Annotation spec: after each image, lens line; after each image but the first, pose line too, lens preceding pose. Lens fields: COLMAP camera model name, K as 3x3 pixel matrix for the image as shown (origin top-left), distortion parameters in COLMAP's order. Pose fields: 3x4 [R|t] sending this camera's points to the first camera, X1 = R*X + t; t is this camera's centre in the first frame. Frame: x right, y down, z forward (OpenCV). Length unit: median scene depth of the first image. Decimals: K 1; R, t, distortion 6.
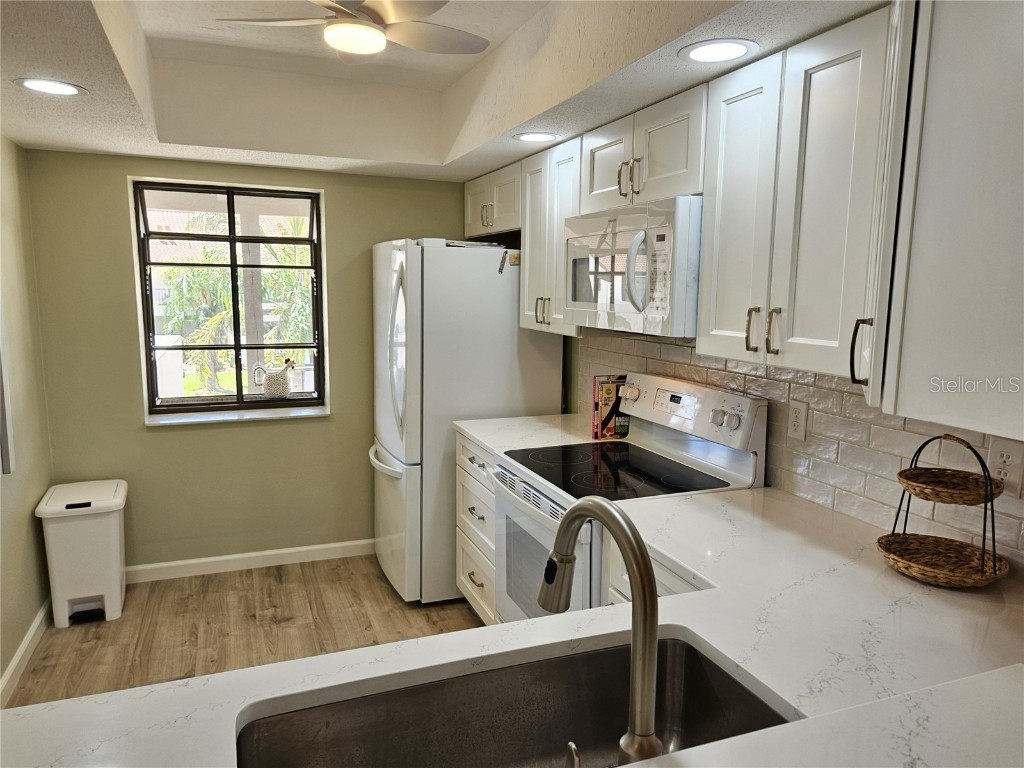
lens RADIAL K [[724.9, 0, 512.0], [0, 724.9, 384.0], [0, 0, 1]] dist [0.080399, -0.063213]
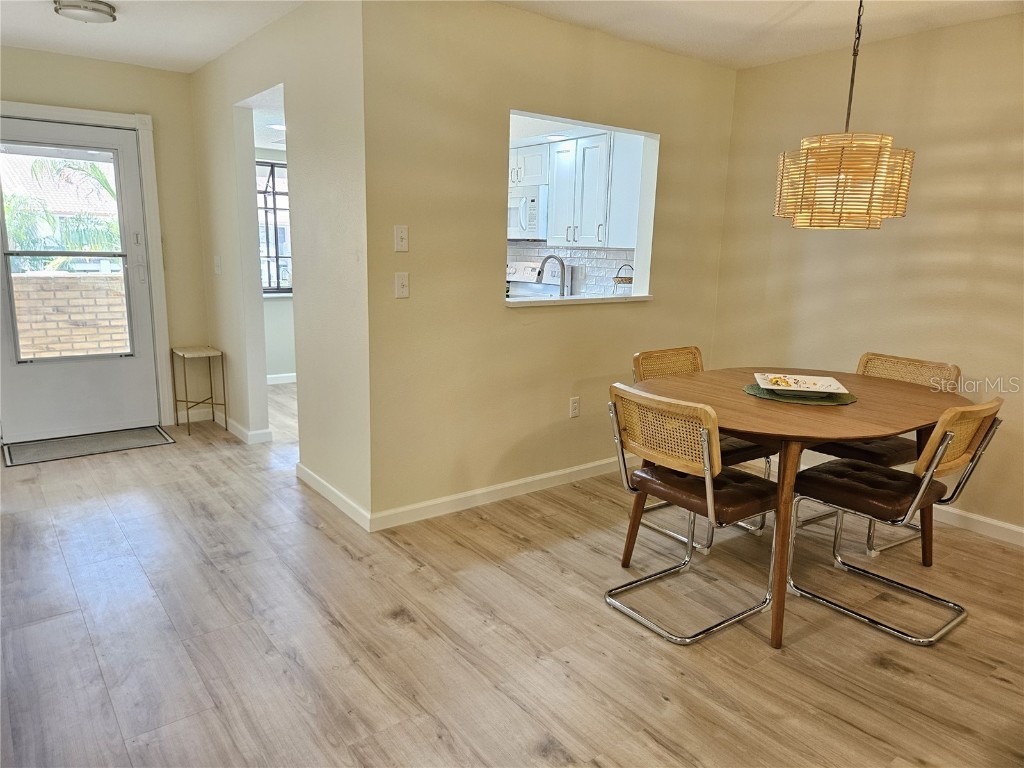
lens RADIAL K [[689.1, 0, 504.6], [0, 689.1, 379.9], [0, 0, 1]] dist [0.082387, -0.070929]
pose [[0.960093, -0.044104, 0.276180, -0.605119], [0.027099, 0.997511, 0.065089, 0.275331], [-0.278364, -0.055007, 0.958899, -1.384707]]
